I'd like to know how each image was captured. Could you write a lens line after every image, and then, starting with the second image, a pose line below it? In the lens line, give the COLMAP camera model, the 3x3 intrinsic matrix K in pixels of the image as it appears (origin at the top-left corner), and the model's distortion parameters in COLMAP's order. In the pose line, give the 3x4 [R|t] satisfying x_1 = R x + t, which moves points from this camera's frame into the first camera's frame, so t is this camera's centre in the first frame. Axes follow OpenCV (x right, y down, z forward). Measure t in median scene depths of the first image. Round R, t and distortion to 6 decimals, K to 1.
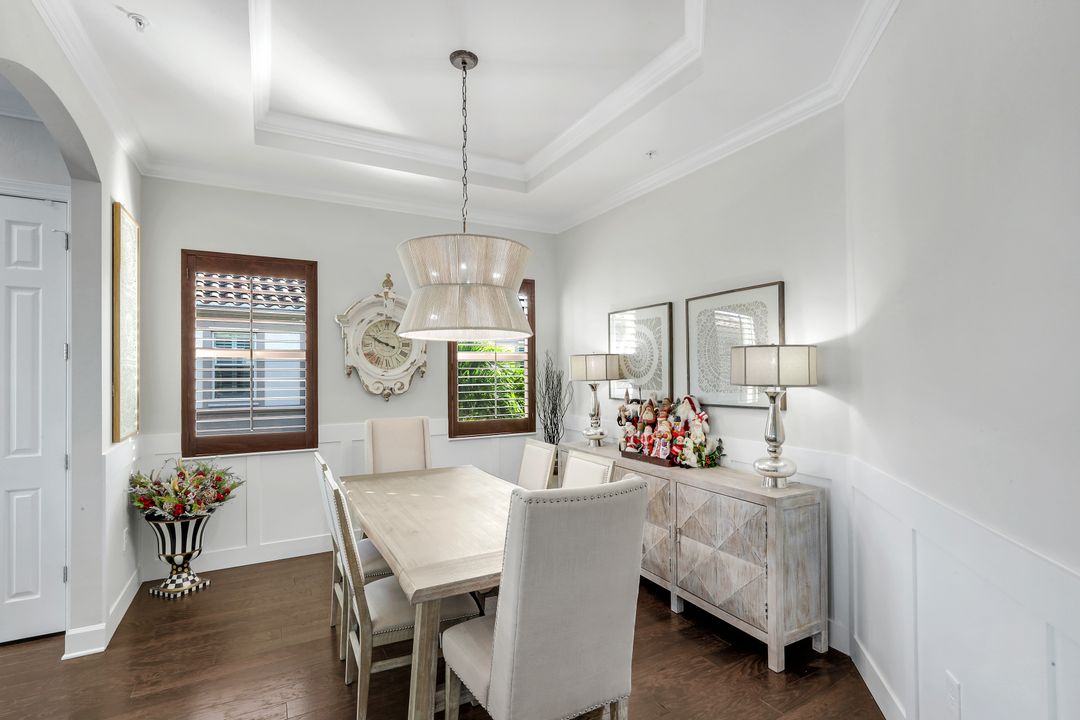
lens RADIAL K [[530.9, 0, 534.4], [0, 530.9, 362.8], [0, 0, 1]] dist [0.003266, -0.001206]
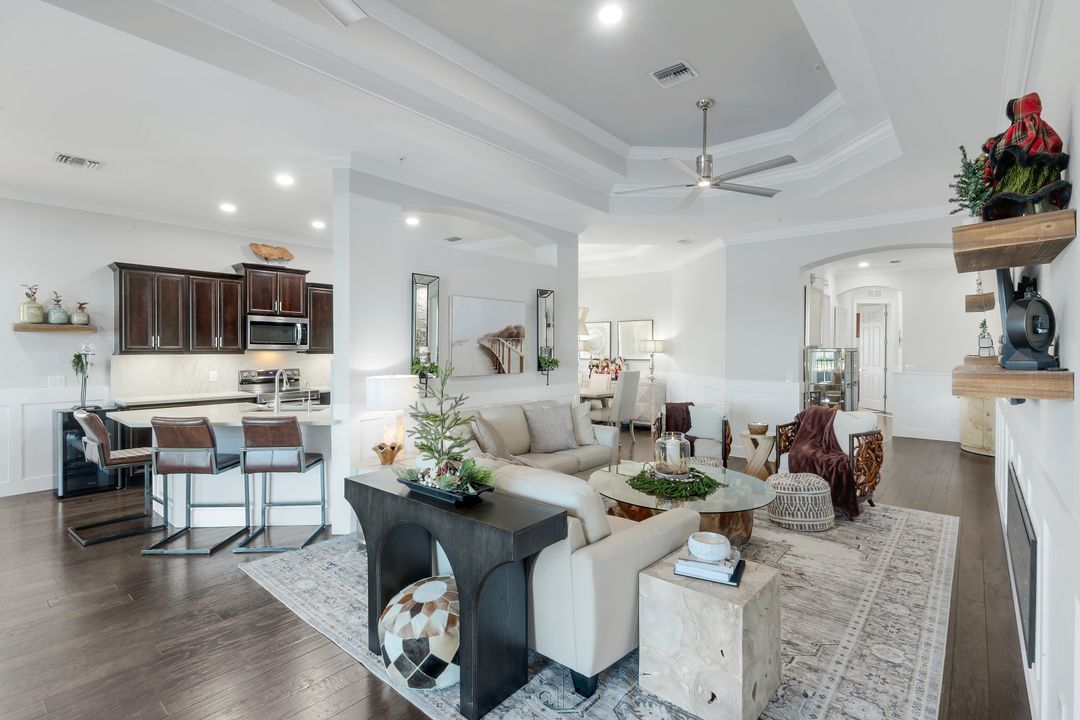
lens RADIAL K [[508.4, 0, 540.1], [0, 508.4, 354.3], [0, 0, 1]] dist [-0.003458, 0.002690]
pose [[0.925828, 0.001211, 0.377944, -1.202366], [-0.012466, 0.999549, 0.027335, -0.019236], [-0.377740, -0.030019, 0.925425, -1.440773]]
